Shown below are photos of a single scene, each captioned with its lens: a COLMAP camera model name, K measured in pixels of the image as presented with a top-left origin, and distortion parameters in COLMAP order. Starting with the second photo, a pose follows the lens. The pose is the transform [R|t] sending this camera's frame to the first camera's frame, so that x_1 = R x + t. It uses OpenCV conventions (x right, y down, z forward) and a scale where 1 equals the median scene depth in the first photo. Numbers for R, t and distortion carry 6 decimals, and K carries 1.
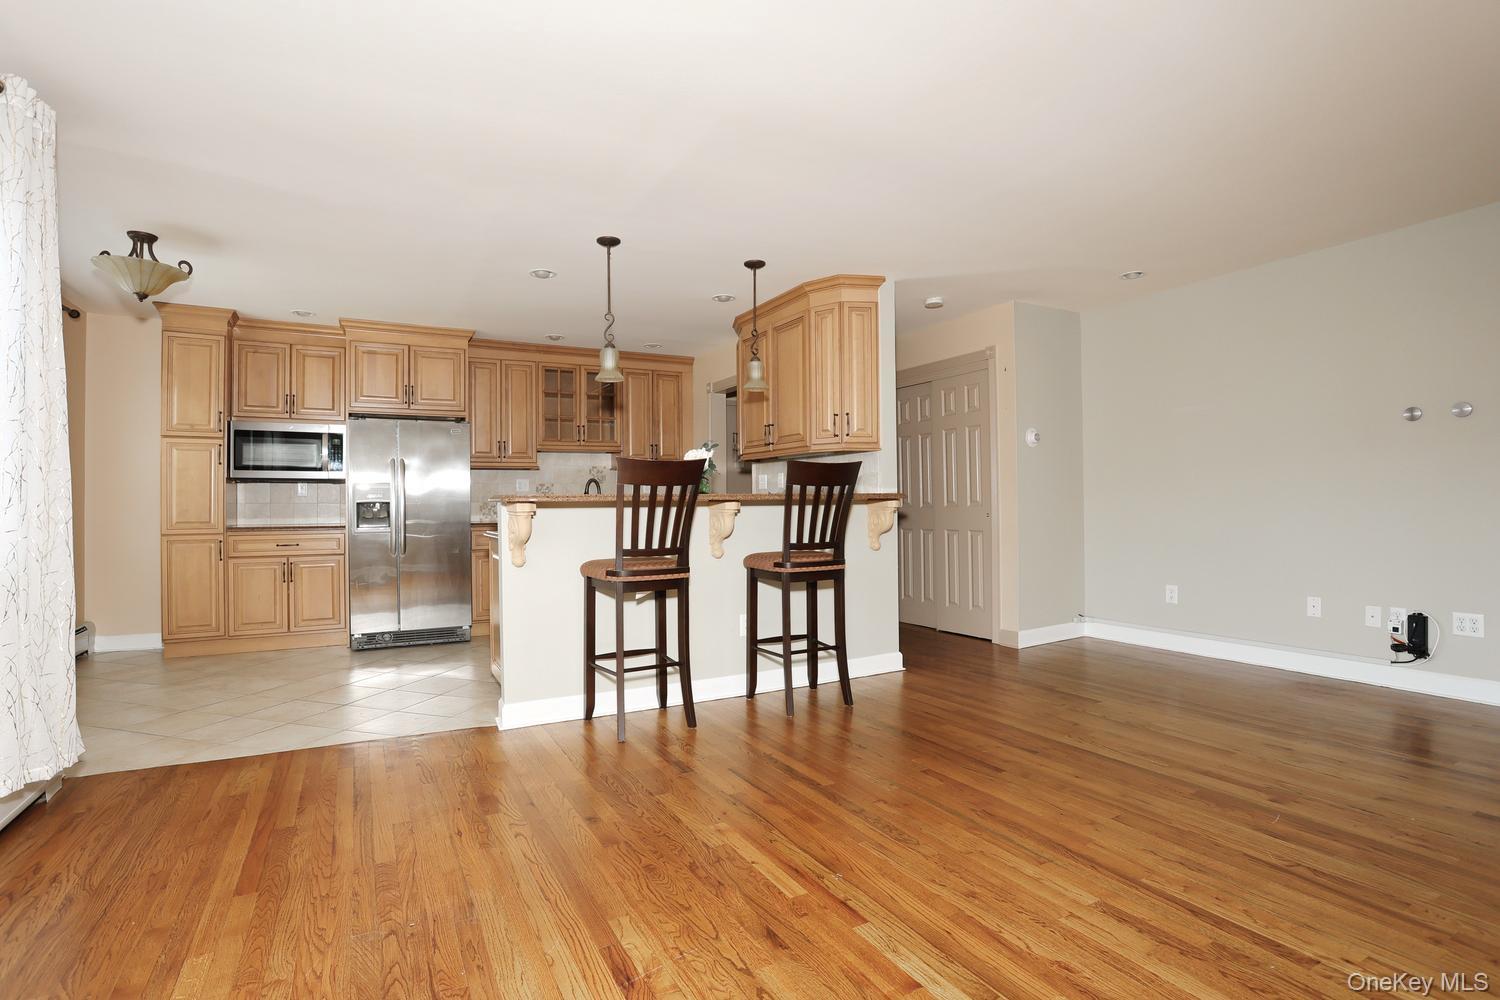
lens RADIAL K [[729.6, 0, 744.3], [0, 729.6, 497.8], [0, 0, 1]] dist [-0.064926, 0.025290]
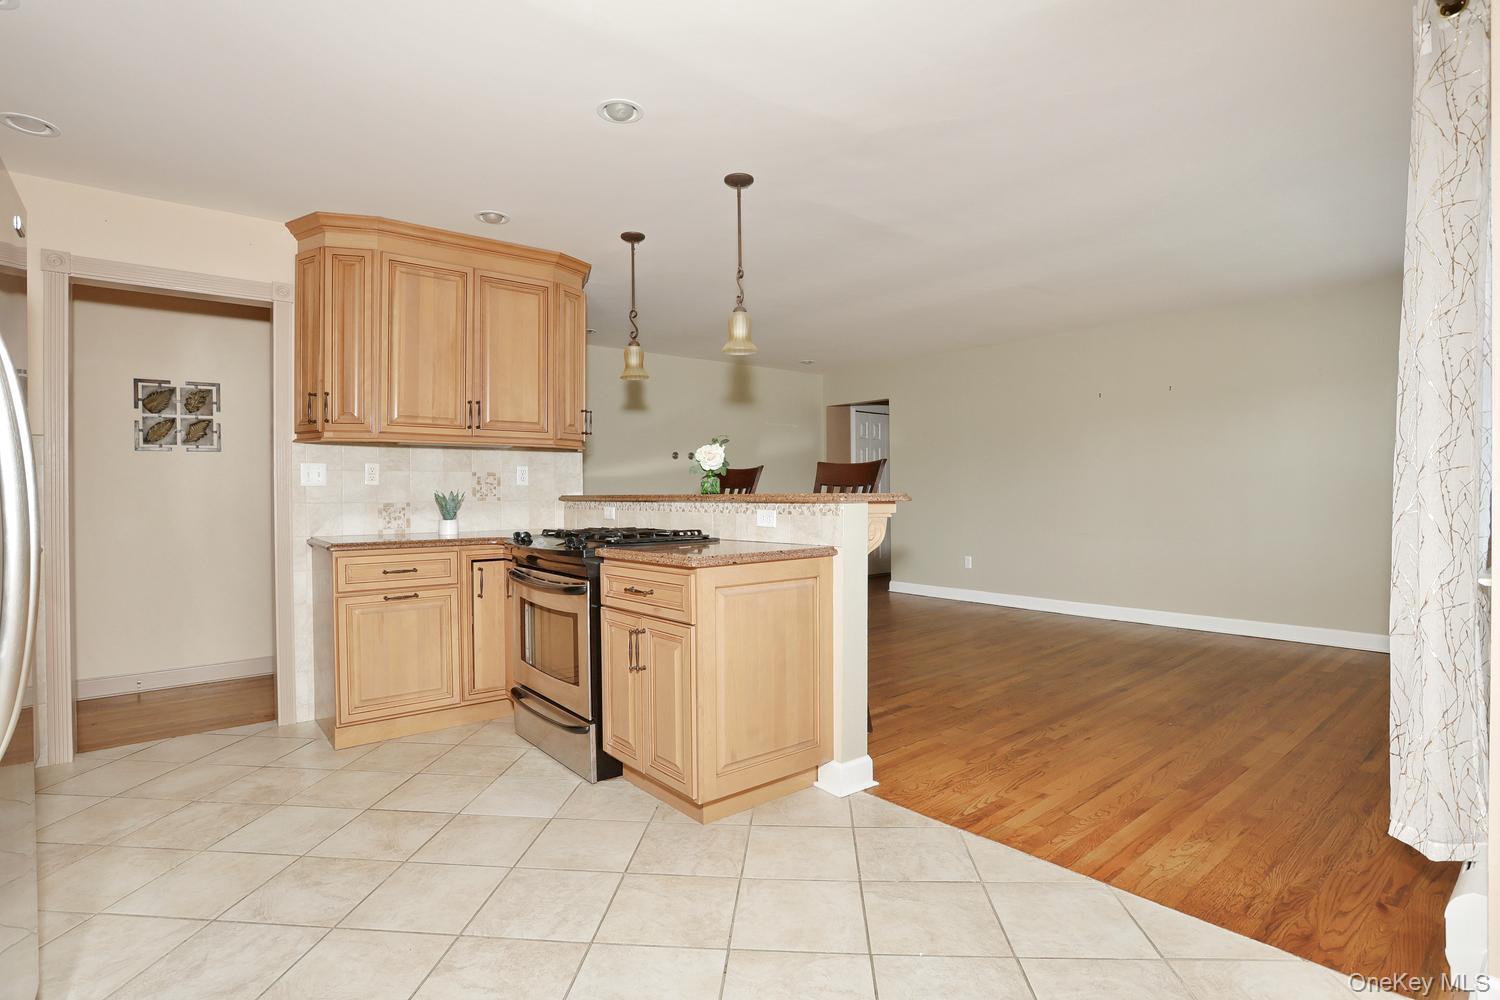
lens RADIAL K [[729.6, 0, 746.2], [0, 729.6, 499.6], [0, 0, 1]] dist [-0.064926, 0.025290]
pose [[-0.189928, 0.003441, 0.981792, -0.766559], [0.007308, 0.999971, -0.002091, 0.001926], [-0.981771, 0.006778, -0.189947, 0.902742]]
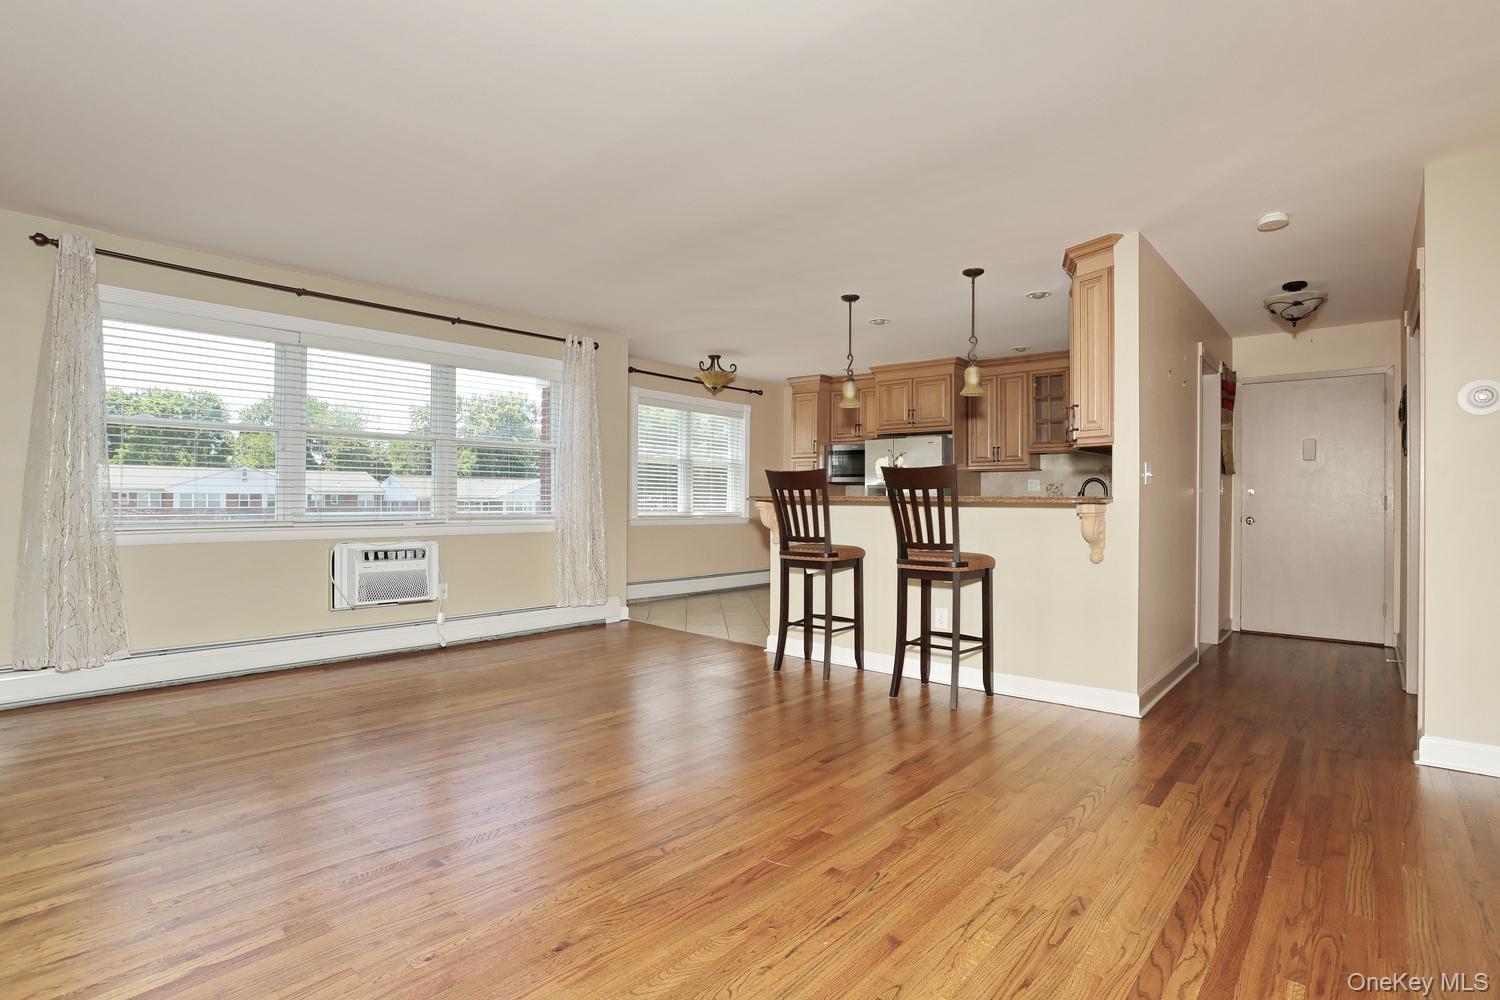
lens RADIAL K [[729.6, 0, 747.7], [0, 729.6, 498.8], [0, 0, 1]] dist [-0.064926, 0.025290]
pose [[0.340716, 0.012370, -0.940085, 0.761928], [-0.003873, 0.999923, 0.011754, -0.010402], [0.940158, -0.000364, 0.340738, 0.309211]]
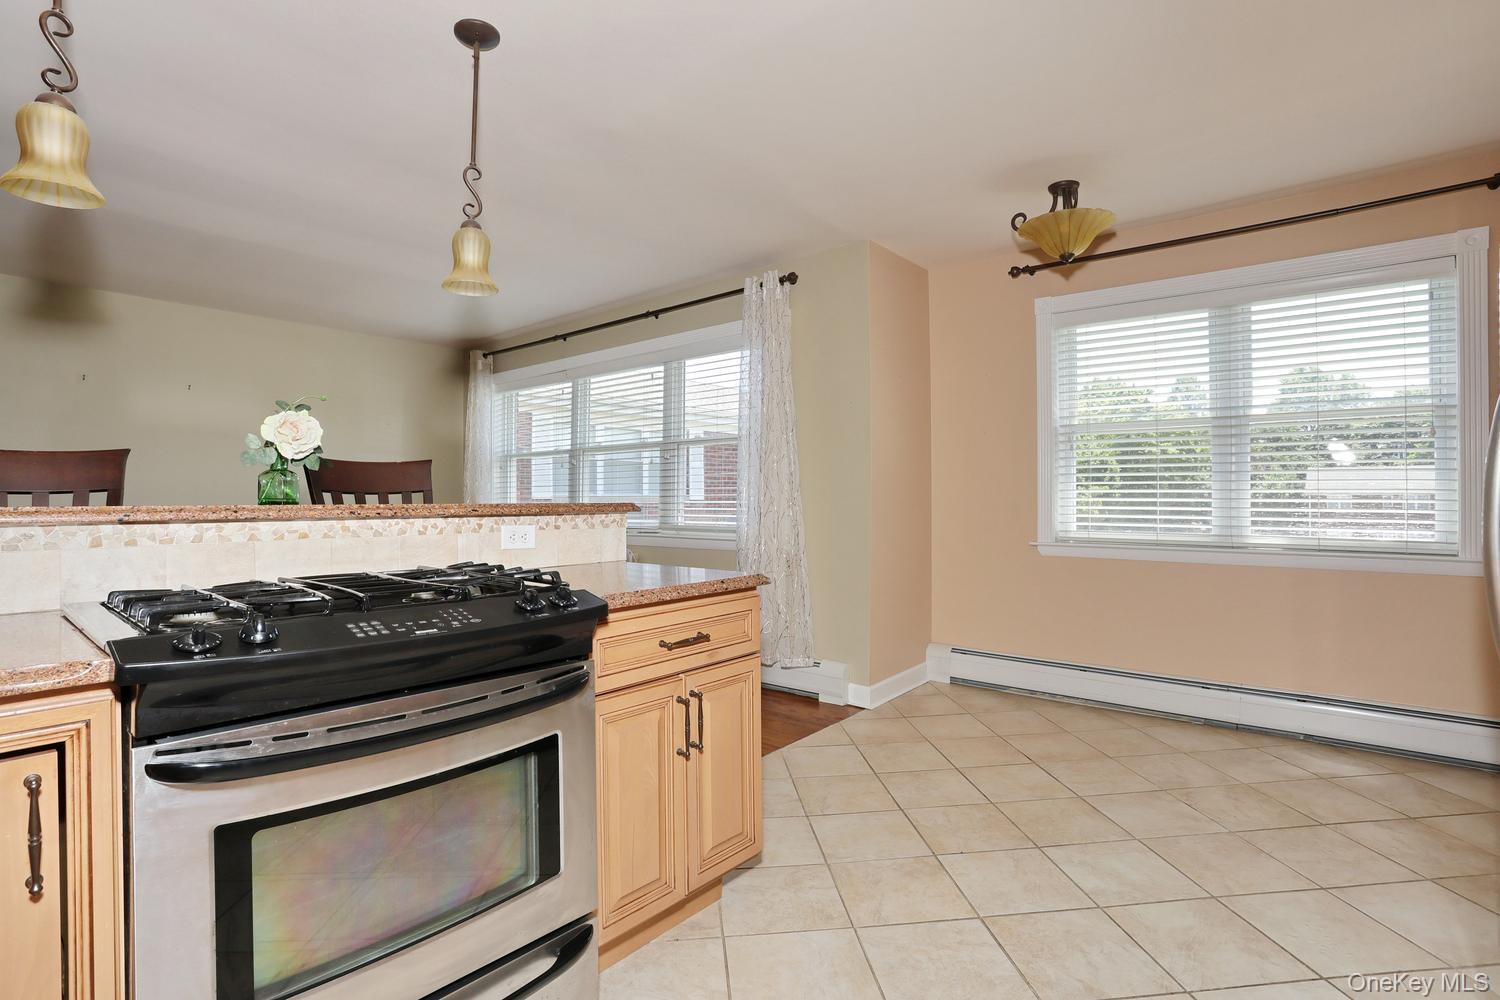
lens RADIAL K [[729.6, 0, 744.2], [0, 729.6, 495.5], [0, 0, 1]] dist [-0.064926, 0.025290]
pose [[-0.931418, 0.012785, -0.363727, -0.137785], [0.016302, 0.999845, -0.006601, -0.003504], [0.363586, -0.012077, -0.931482, 1.229815]]
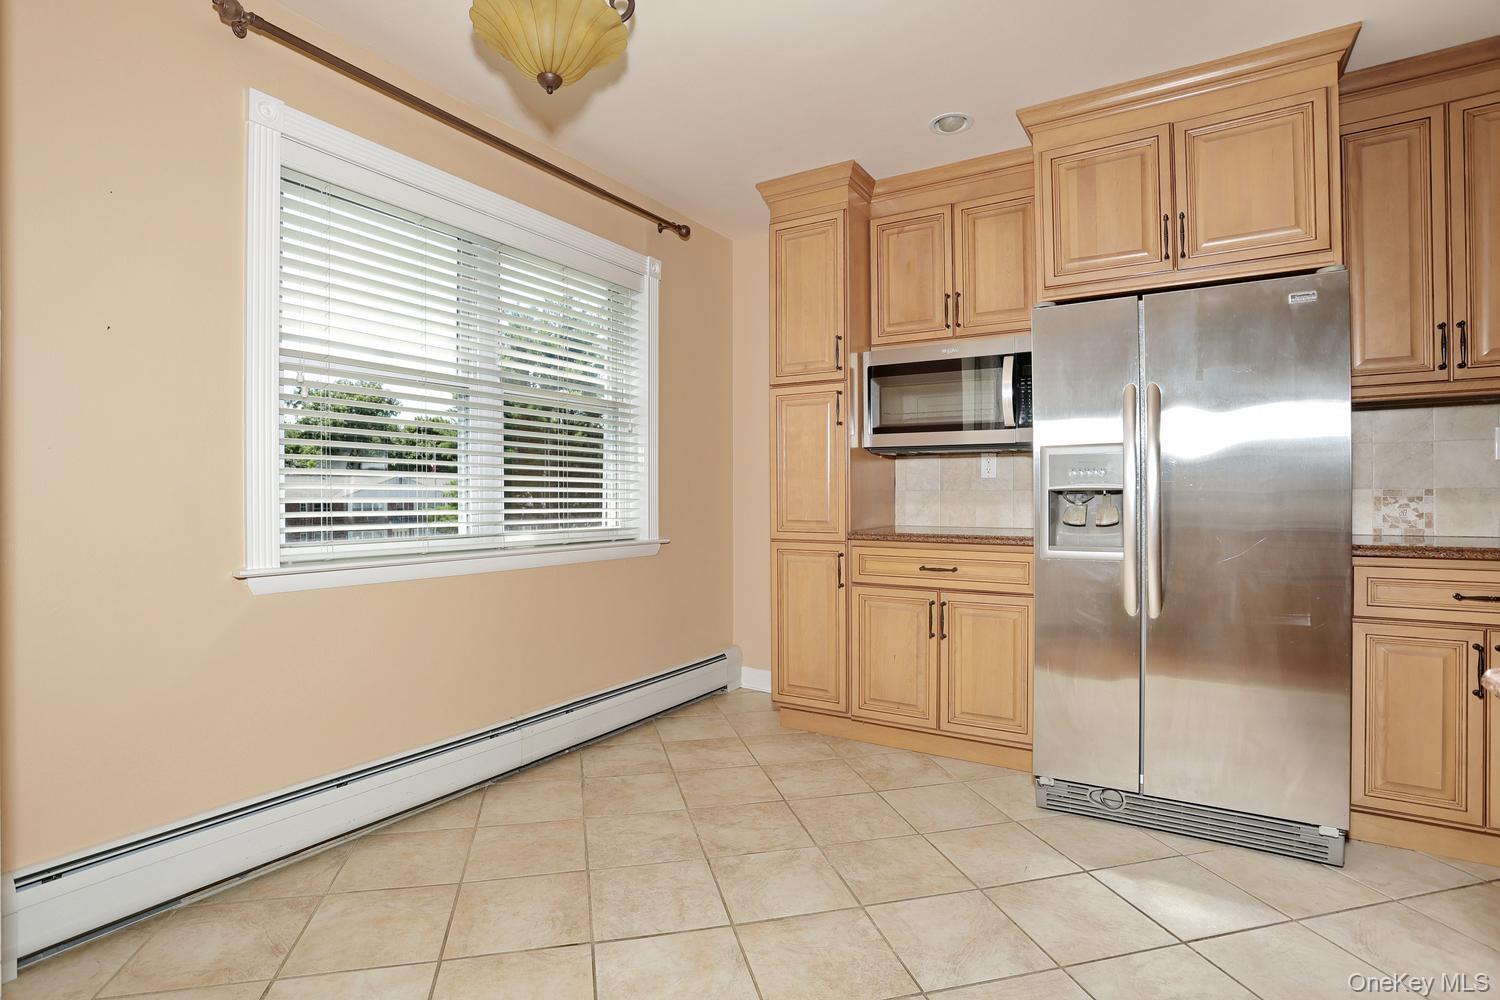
lens RADIAL K [[729.6, 0, 744.6], [0, 729.6, 495.2], [0, 0, 1]] dist [-0.064926, 0.025290]
pose [[0.489556, 0.007540, -0.871940, -0.252259], [0.006097, 0.999909, 0.012070, 0.003710], [0.871951, -0.011225, 0.489465, 0.645969]]
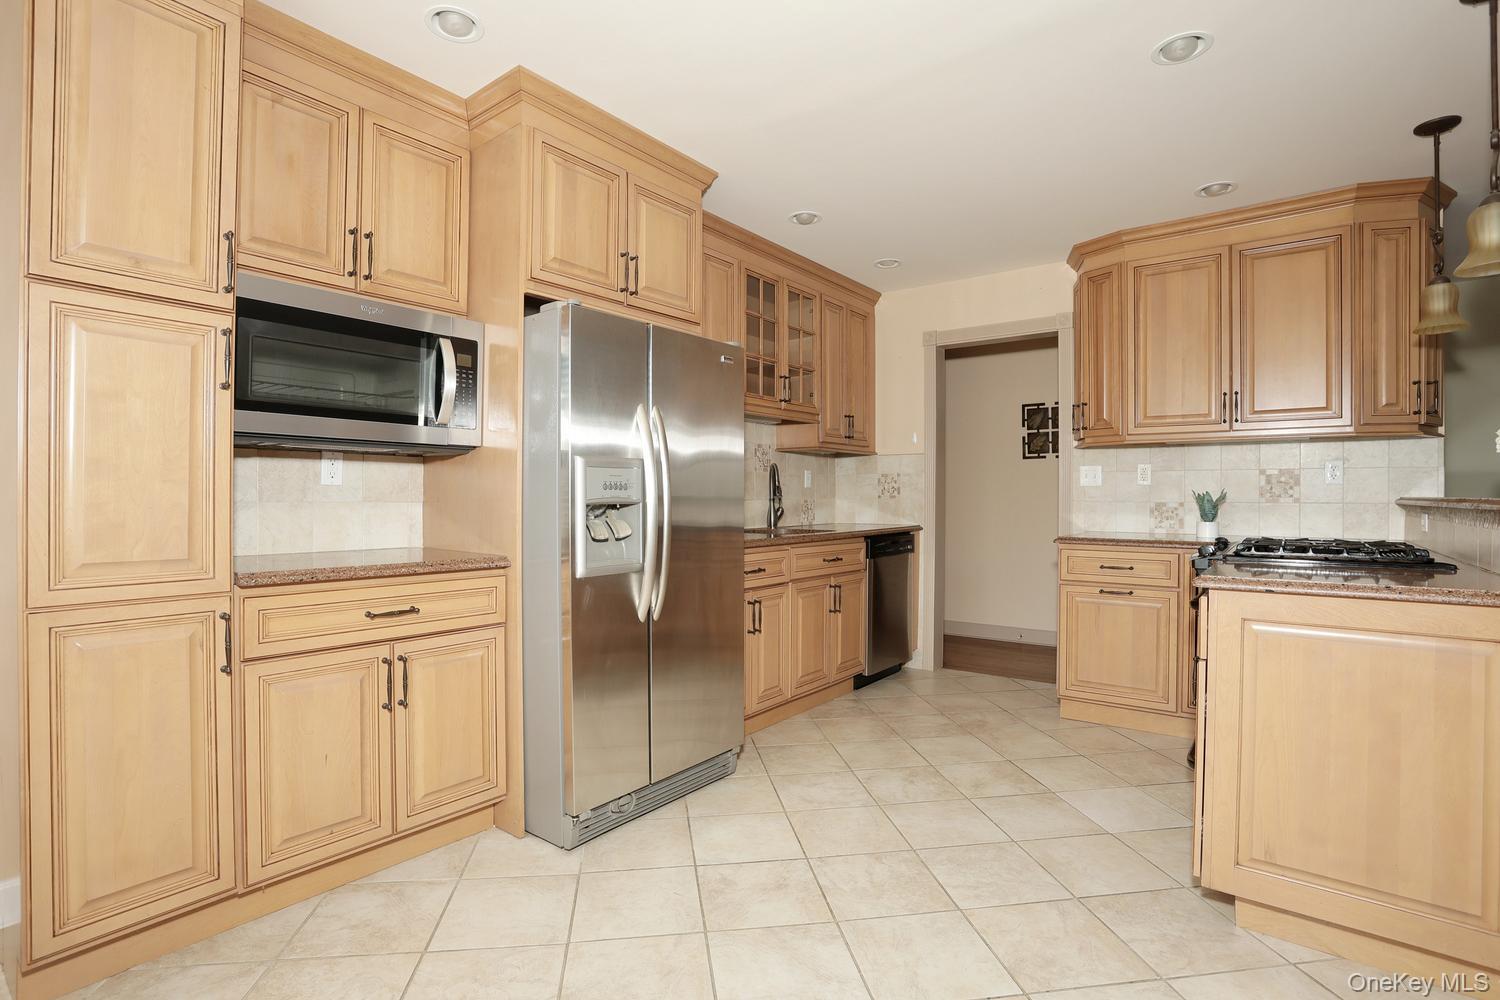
lens RADIAL K [[729.6, 0, 743.8], [0, 729.6, 500.0], [0, 0, 1]] dist [-0.064926, 0.025290]
pose [[0.914278, 0.010911, 0.404940, -0.664303], [-0.014143, 0.999888, 0.004989, 0.000842], [-0.404840, -0.010288, 0.914329, 0.604937]]
